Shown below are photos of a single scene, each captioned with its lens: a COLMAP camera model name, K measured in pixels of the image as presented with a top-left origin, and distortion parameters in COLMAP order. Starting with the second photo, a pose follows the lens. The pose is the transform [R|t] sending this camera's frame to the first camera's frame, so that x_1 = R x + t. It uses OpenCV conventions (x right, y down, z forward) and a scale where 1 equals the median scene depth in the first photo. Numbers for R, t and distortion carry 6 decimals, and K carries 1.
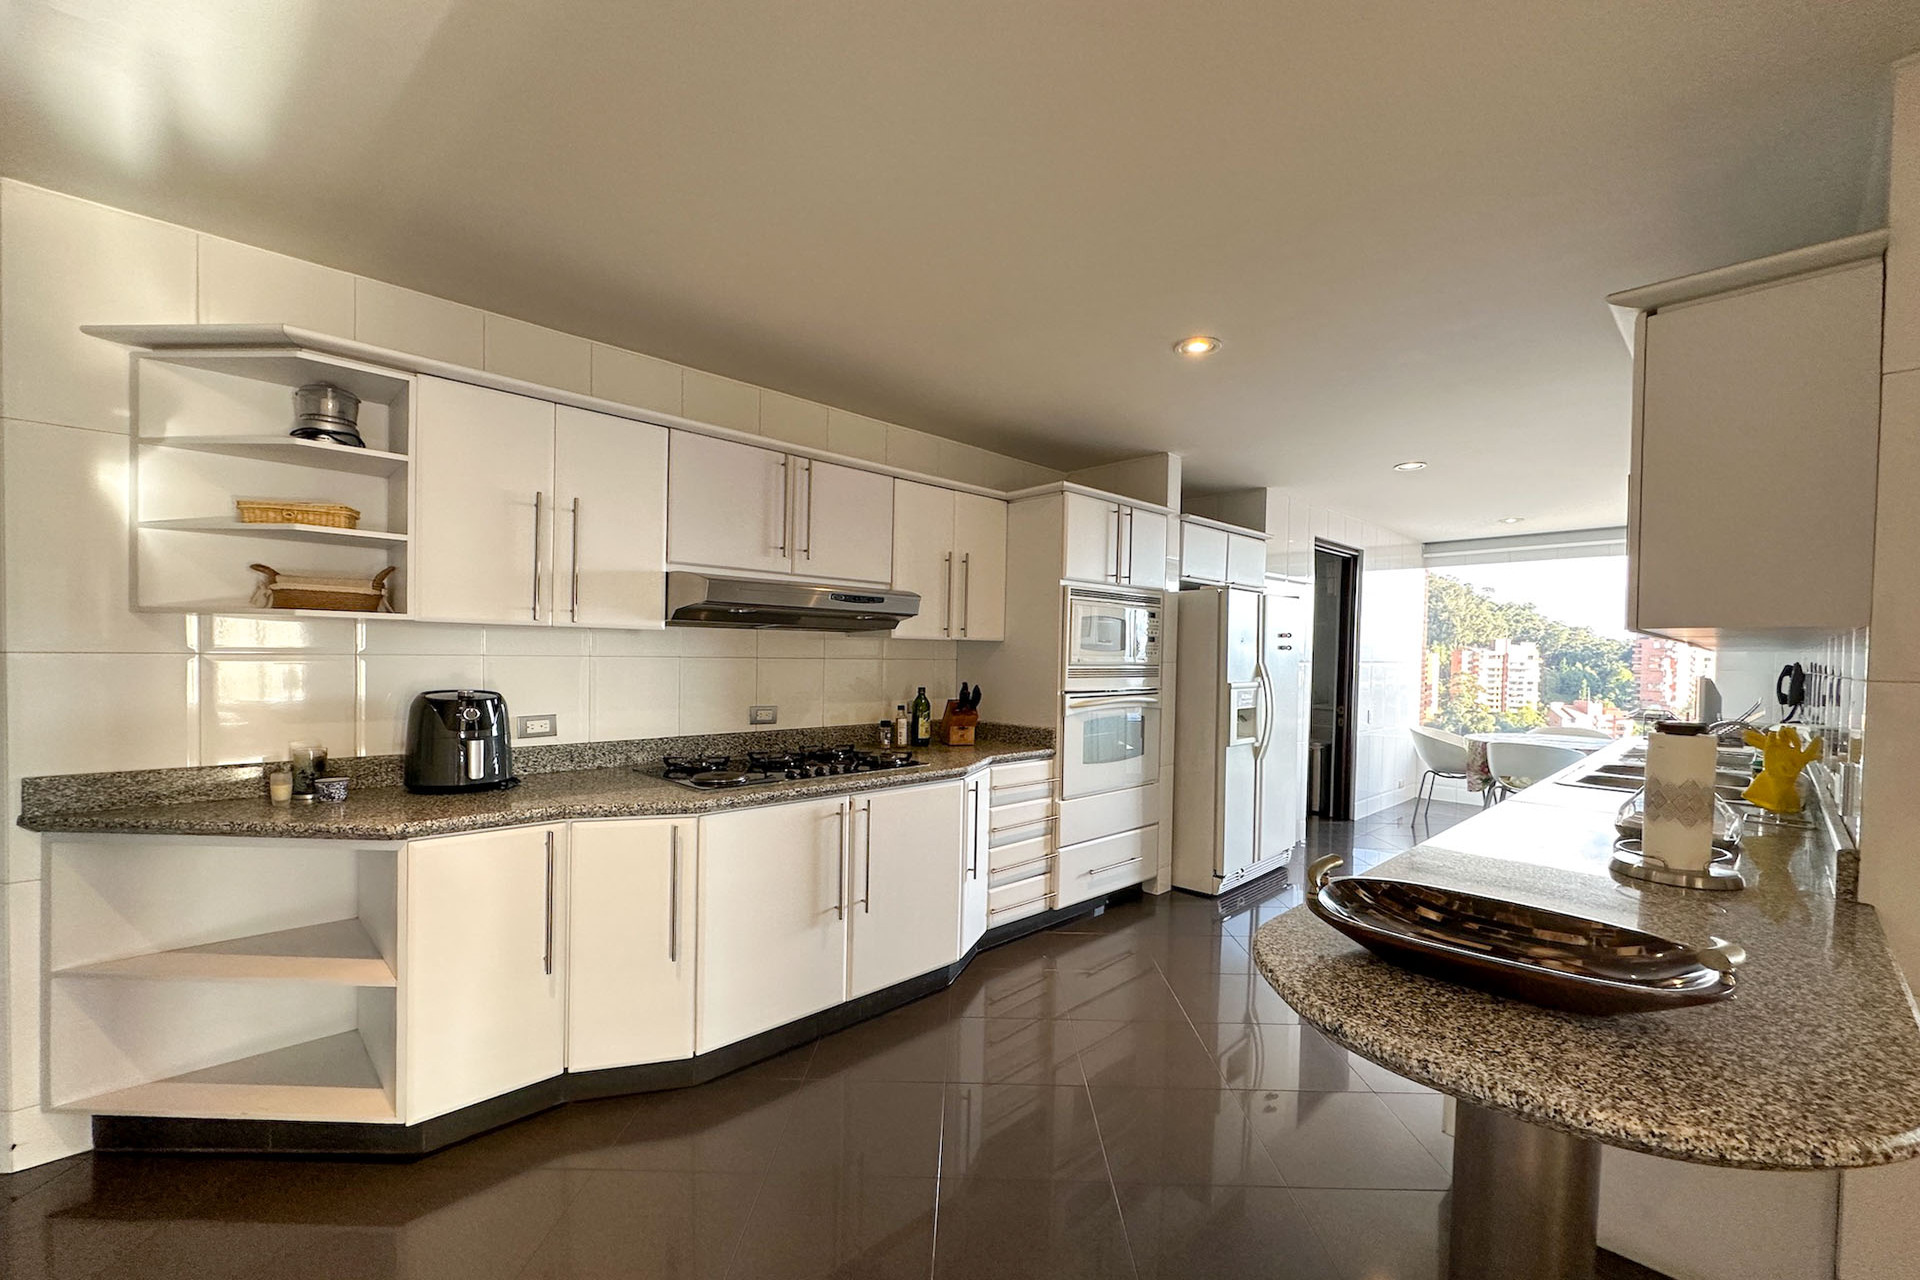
lens RADIAL K [[782.6, 0, 958.5], [0, 782.6, 648.4], [0, 0, 1]] dist [0.001703, -0.000229]
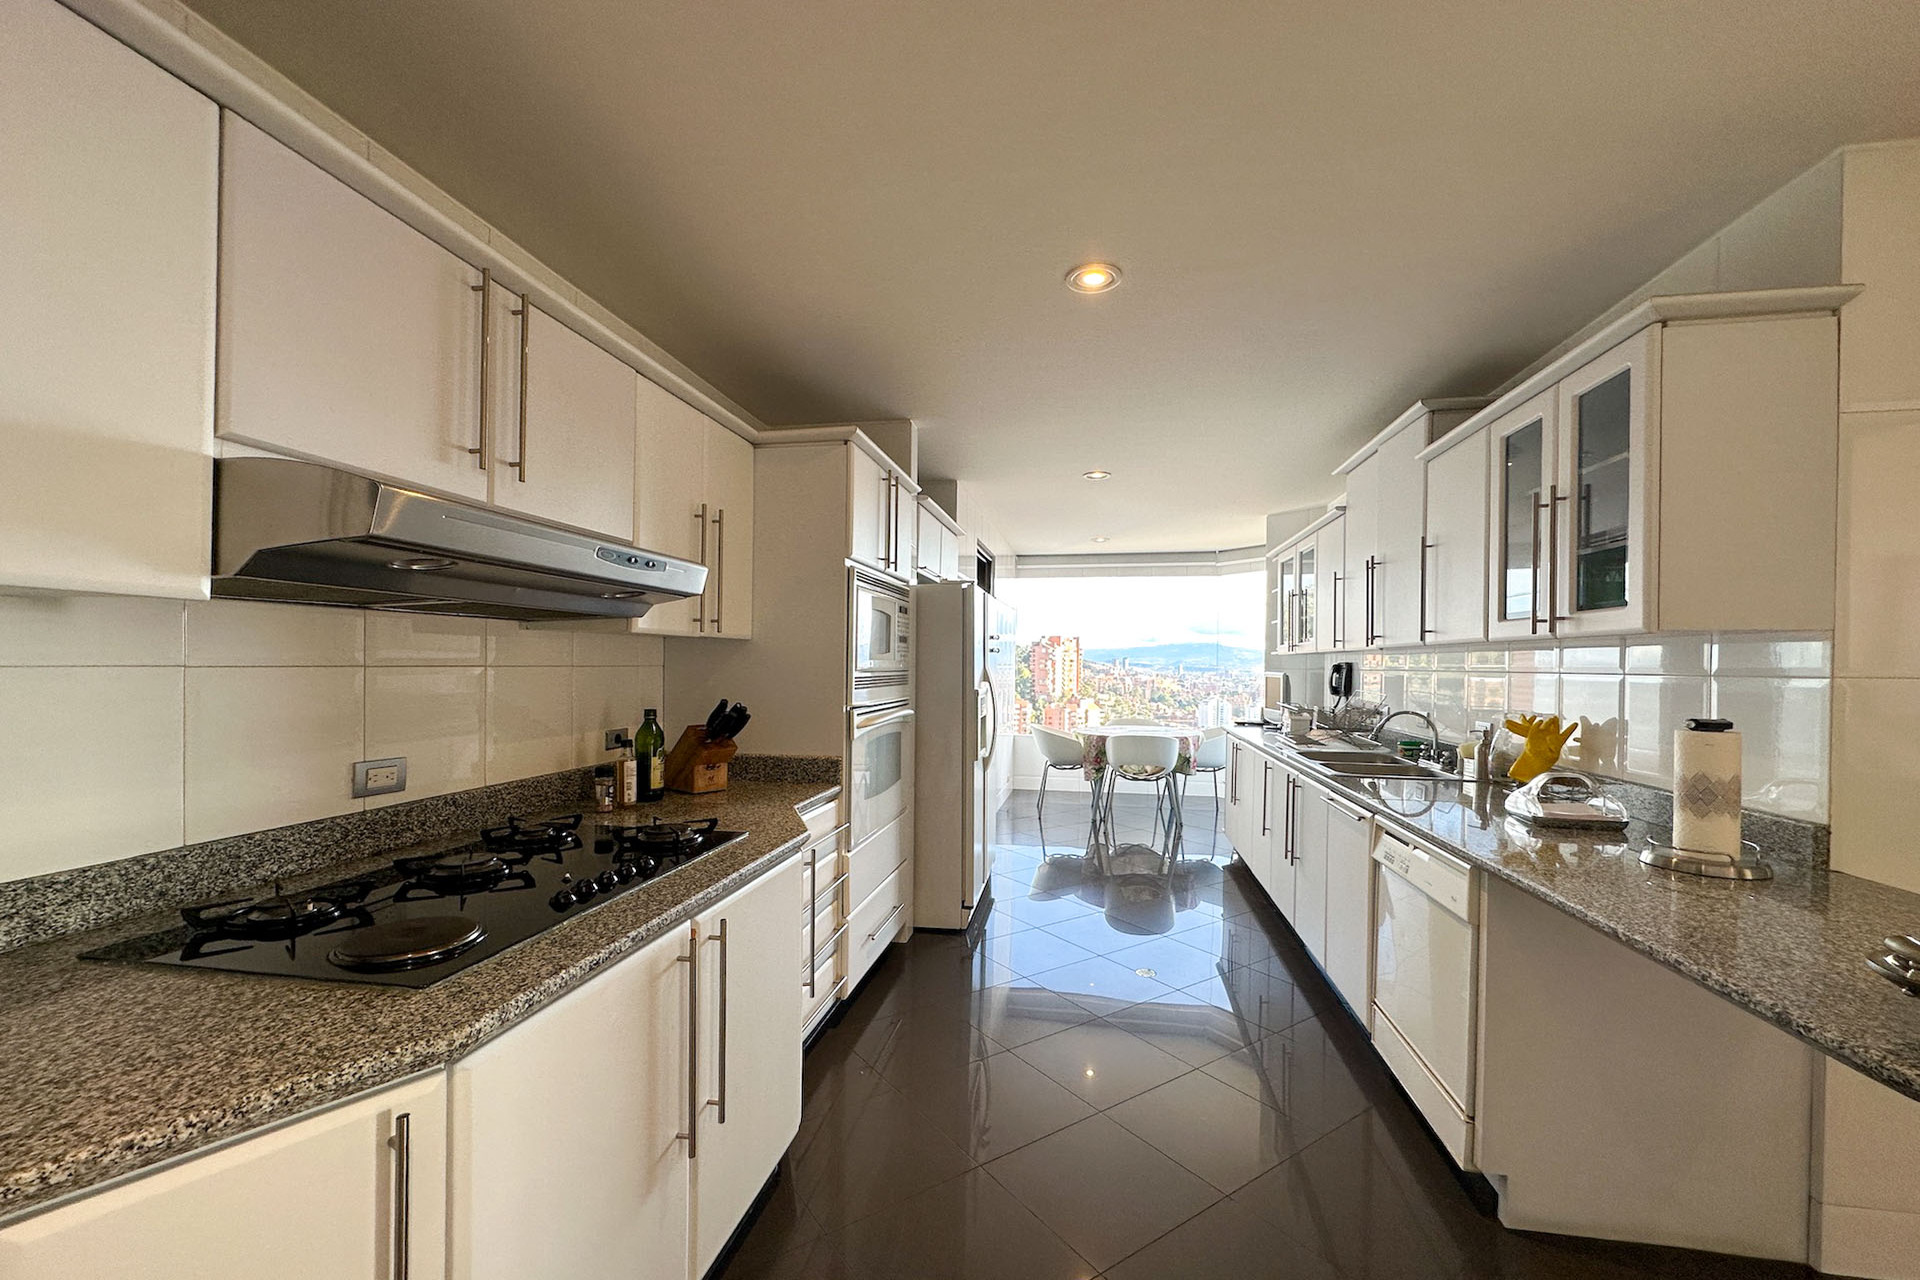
lens RADIAL K [[782.6, 0, 960.6], [0, 782.6, 658.5], [0, 0, 1]] dist [0.001703, -0.000229]
pose [[0.811370, -0.003819, 0.584520, -0.222177], [-0.000622, 0.999972, 0.007396, 0.002629], [-0.584532, -0.006365, 0.811345, 0.329640]]
